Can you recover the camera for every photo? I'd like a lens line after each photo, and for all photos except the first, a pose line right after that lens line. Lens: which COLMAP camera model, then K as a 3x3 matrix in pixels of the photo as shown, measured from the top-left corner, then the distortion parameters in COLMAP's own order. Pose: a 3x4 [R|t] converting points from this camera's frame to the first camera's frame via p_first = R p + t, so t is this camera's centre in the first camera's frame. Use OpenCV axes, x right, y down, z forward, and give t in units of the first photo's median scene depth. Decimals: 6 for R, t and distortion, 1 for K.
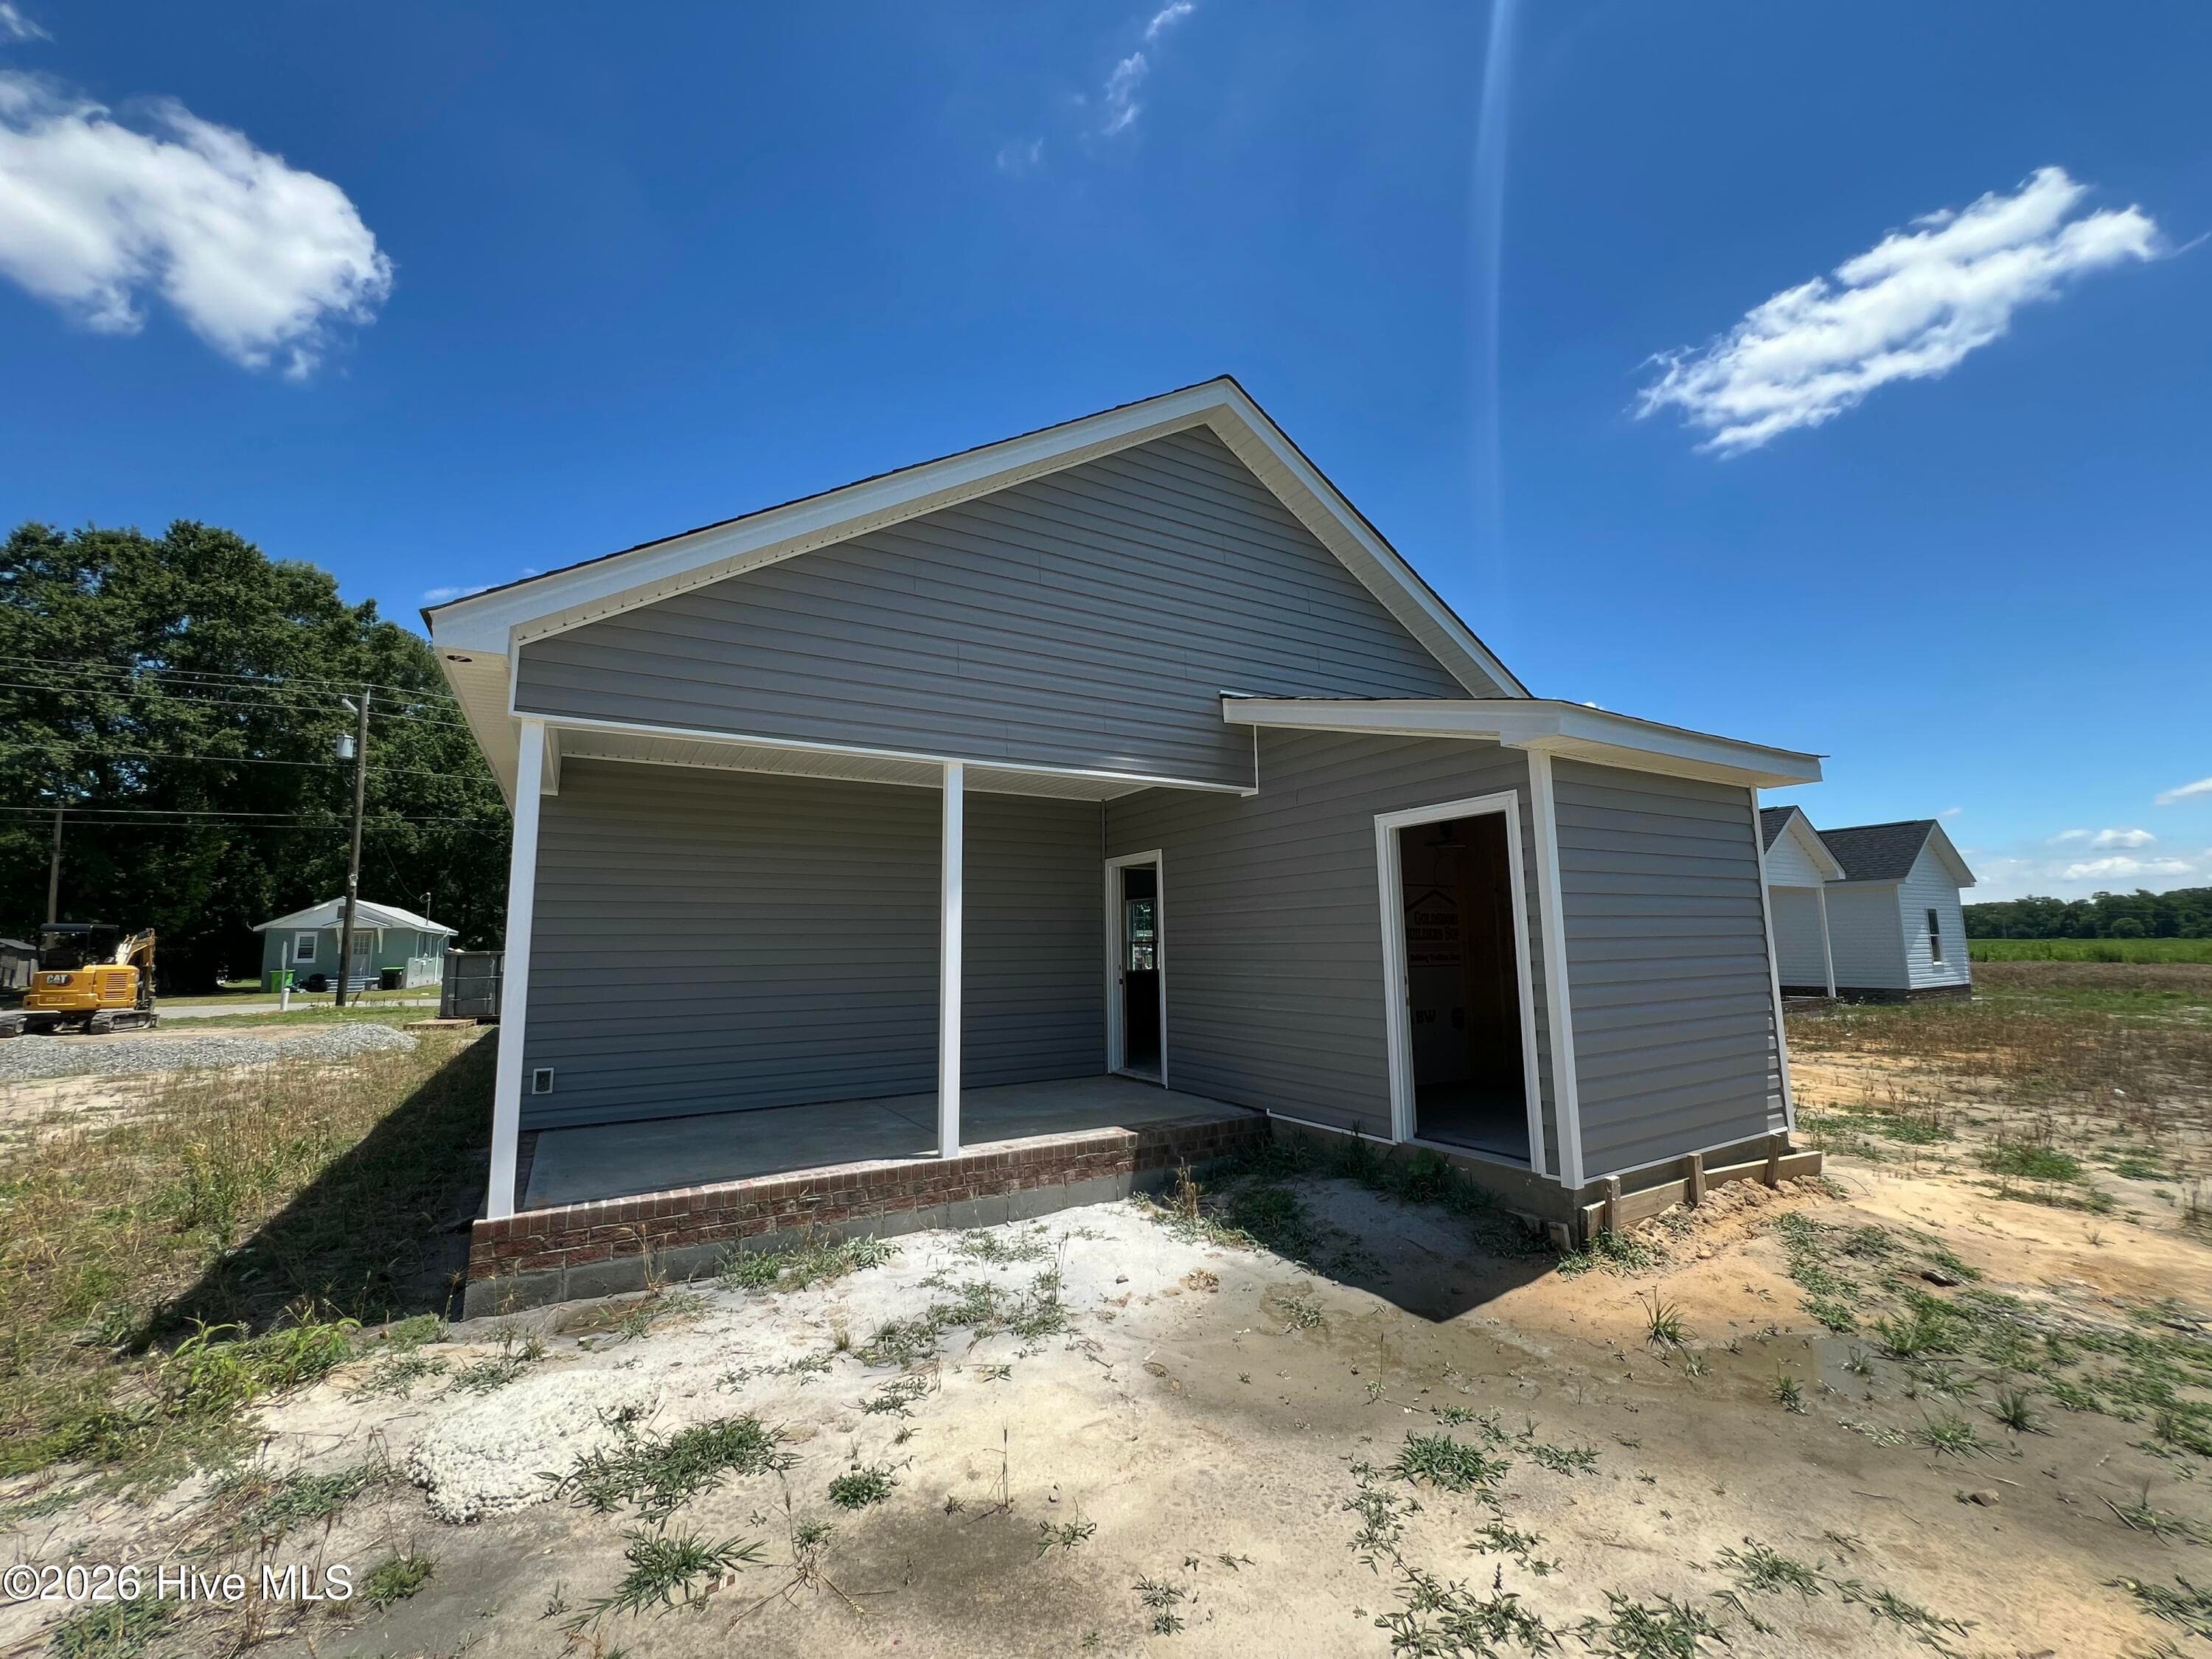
lens RADIAL K [[887.9, 0, 1107.6], [0, 887.9, 829.2], [0, 0, 1]] dist [-0.001704, 0.000309]
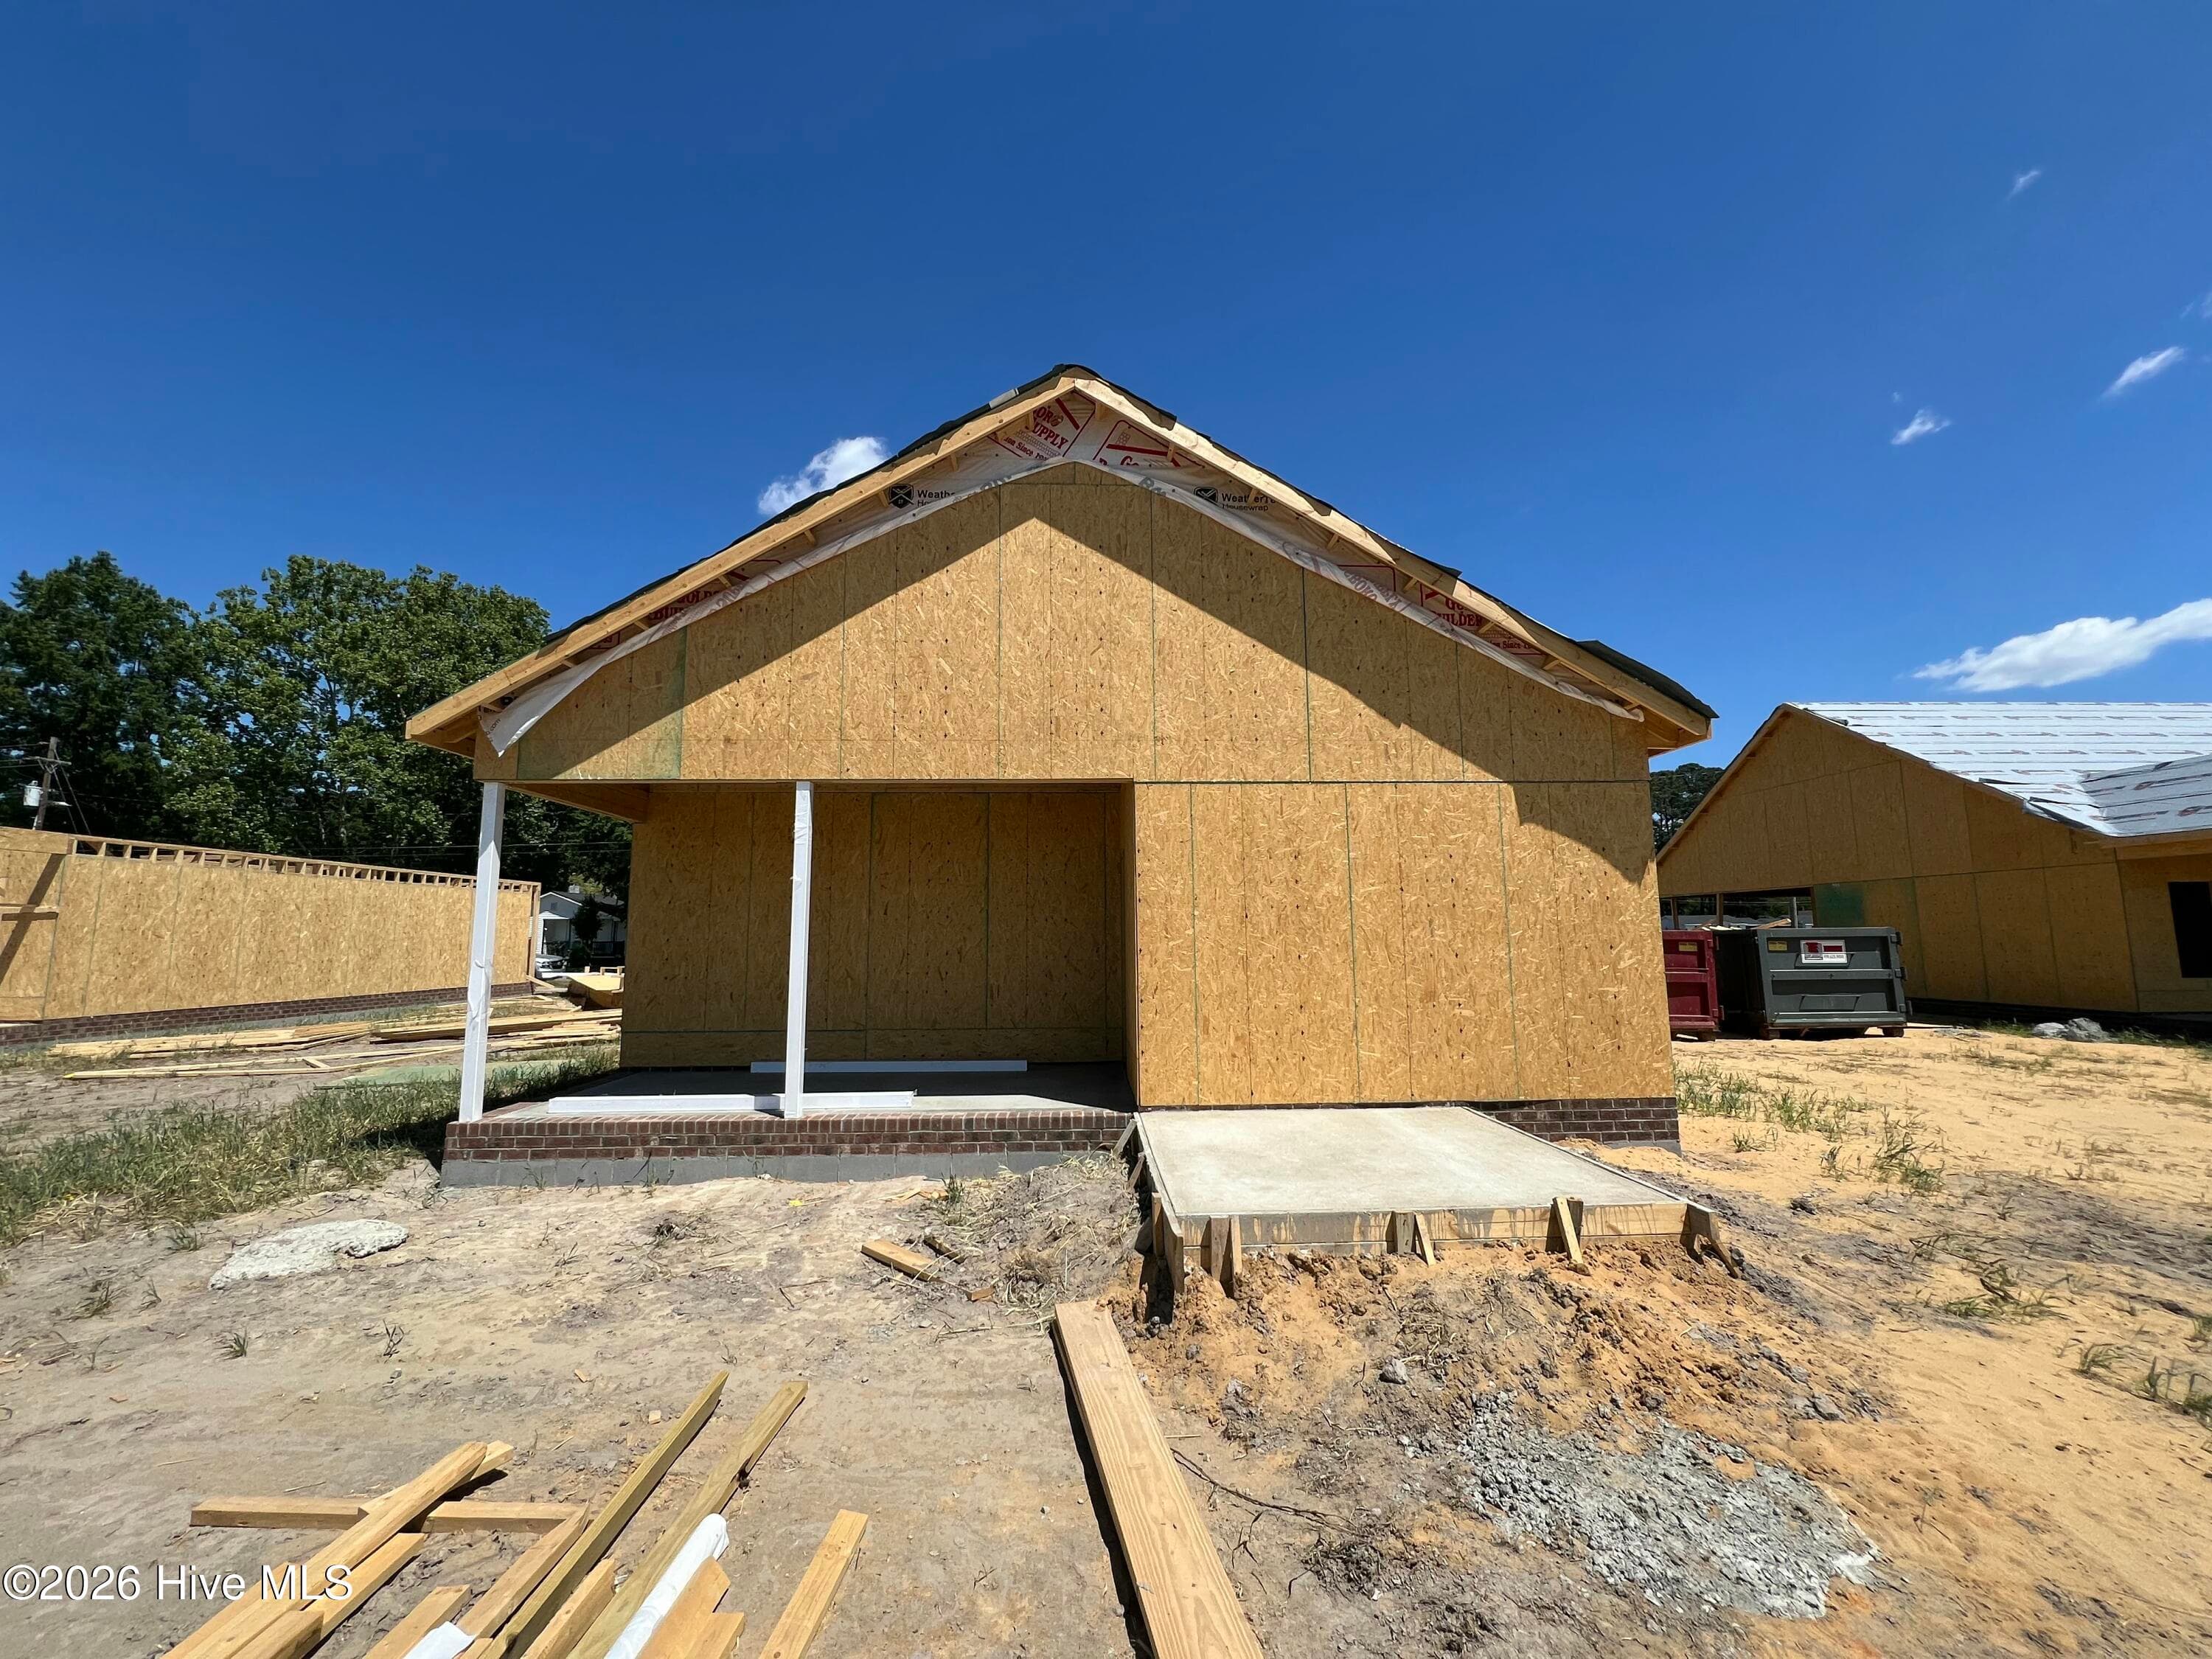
lens RADIAL K [[887.9, 0, 1107.6], [0, 887.9, 829.2], [0, 0, 1]] dist [-0.001704, 0.000309]
pose [[0.876754, -0.051386, -0.478186, 0.734589], [0.059478, 0.998228, 0.001783, 0.009609], [0.477247, -0.030005, 0.878257, 0.170451]]
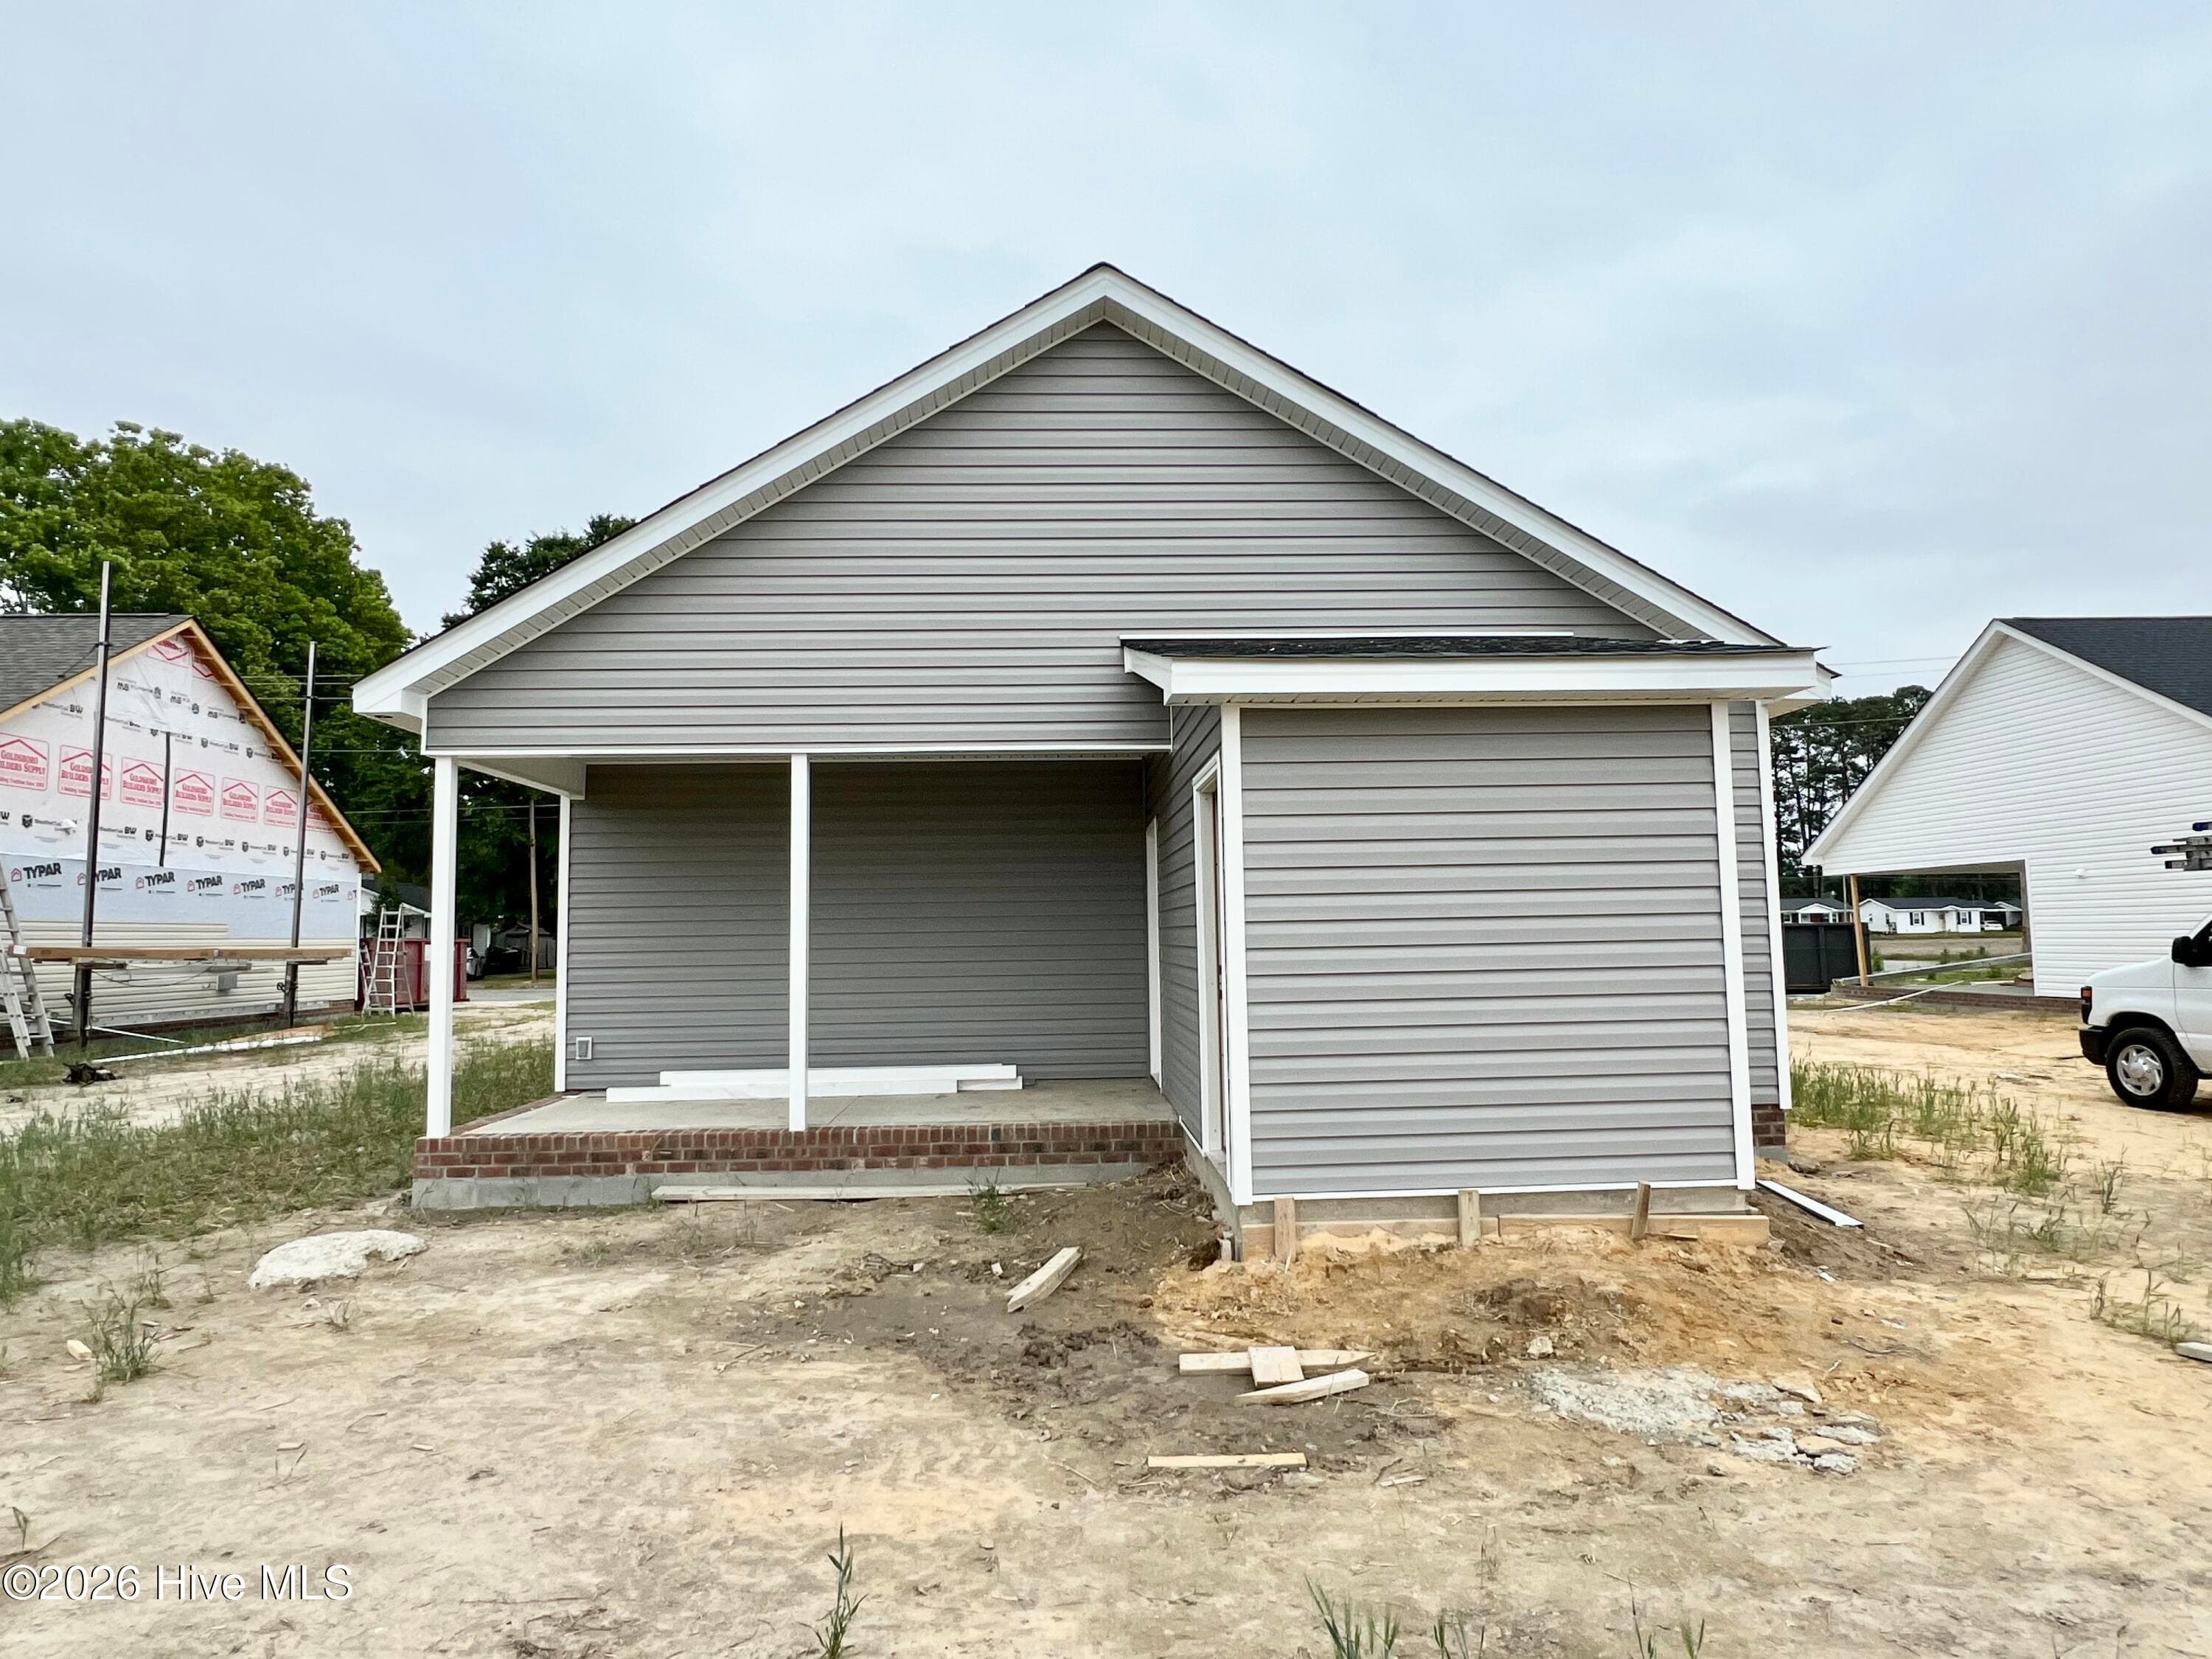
lens RADIAL K [[1248.0, 0, 1106.0], [0, 1248.0, 829.5], [0, 0, 1]] dist [-0.002295, 0.002972]
pose [[0.880915, -0.040918, -0.471503, 0.817650], [0.066370, 0.997091, 0.037470, -0.017306], [0.468598, -0.064302, 0.881068, -0.105924]]
